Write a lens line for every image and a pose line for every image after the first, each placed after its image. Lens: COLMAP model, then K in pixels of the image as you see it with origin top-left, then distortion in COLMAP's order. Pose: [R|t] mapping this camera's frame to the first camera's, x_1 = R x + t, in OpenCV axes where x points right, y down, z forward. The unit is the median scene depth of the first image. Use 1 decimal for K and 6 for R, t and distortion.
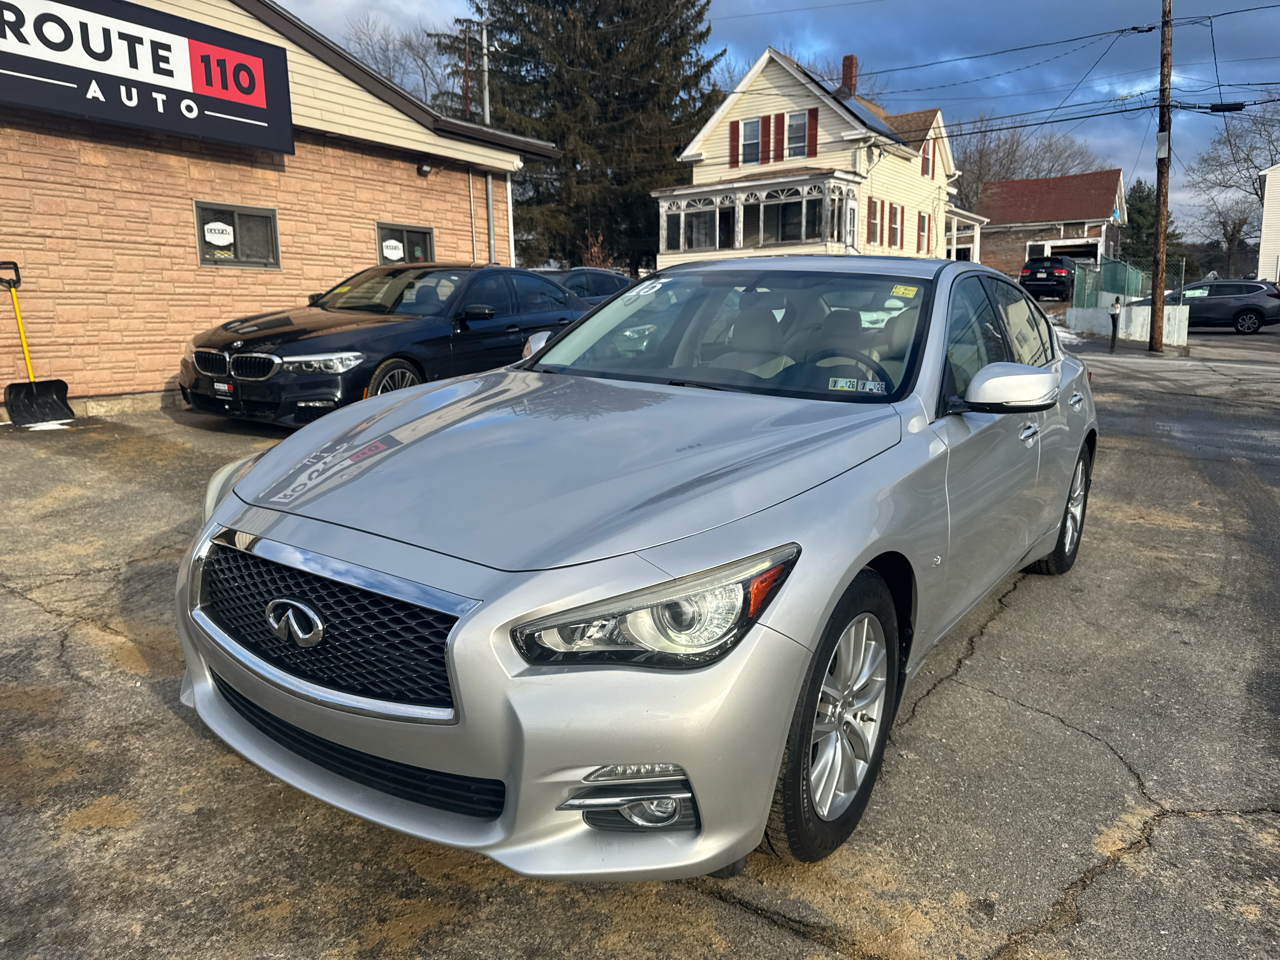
lens RADIAL K [[897.5, 0, 641.7], [0, 897.5, 483.4], [0, 0, 1]] dist [0.020623, -0.026711]
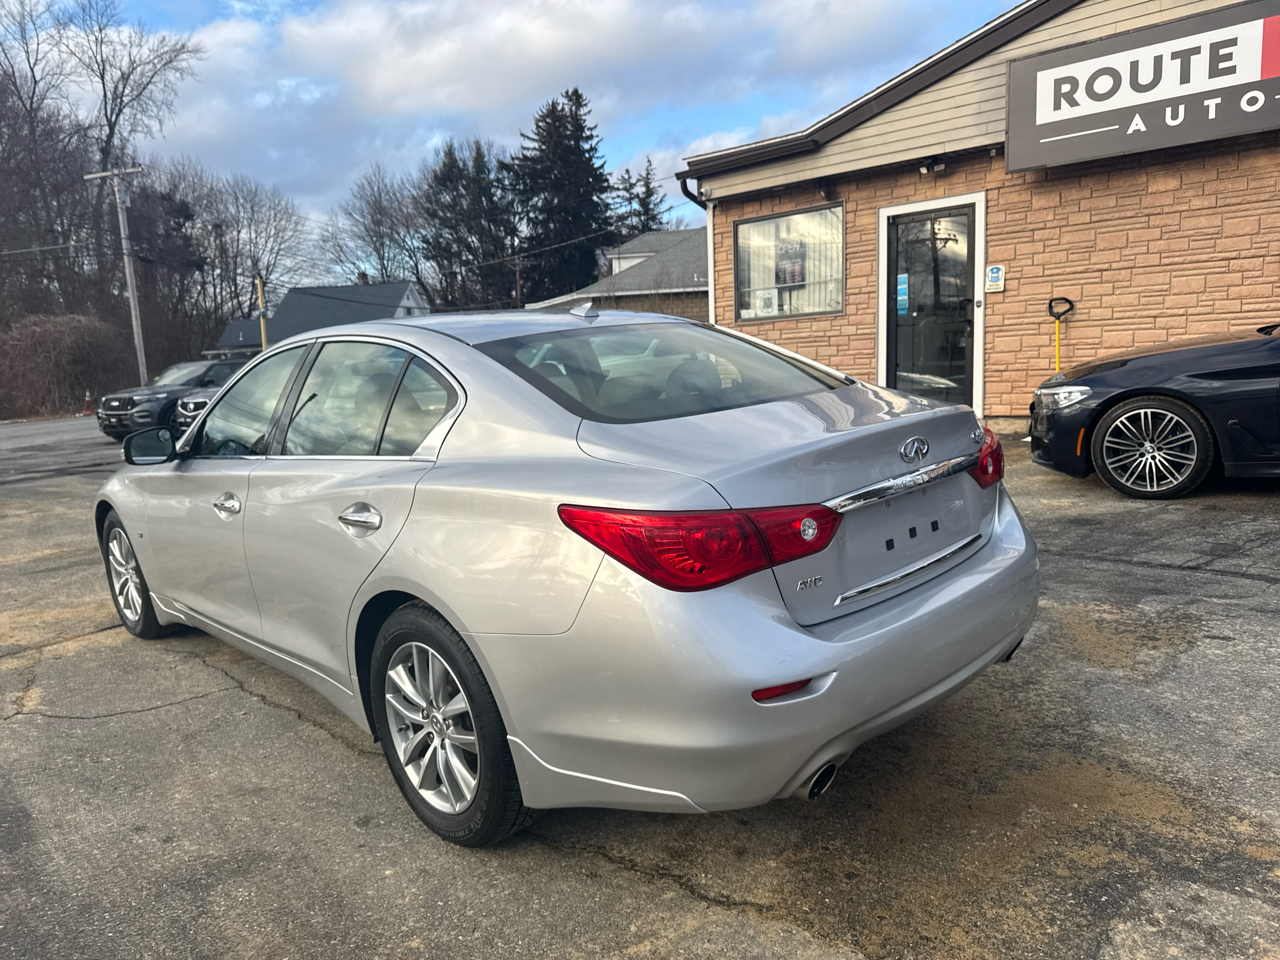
lens RADIAL K [[897.5, 0, 646.3], [0, 897.5, 482.7], [0, 0, 1]] dist [0.020623, -0.026711]
pose [[-0.192175, 0.139526, -0.971391, 0.534290], [-0.129300, 0.977612, 0.165999, -0.125945], [0.972805, 0.157501, -0.169832, 0.658196]]
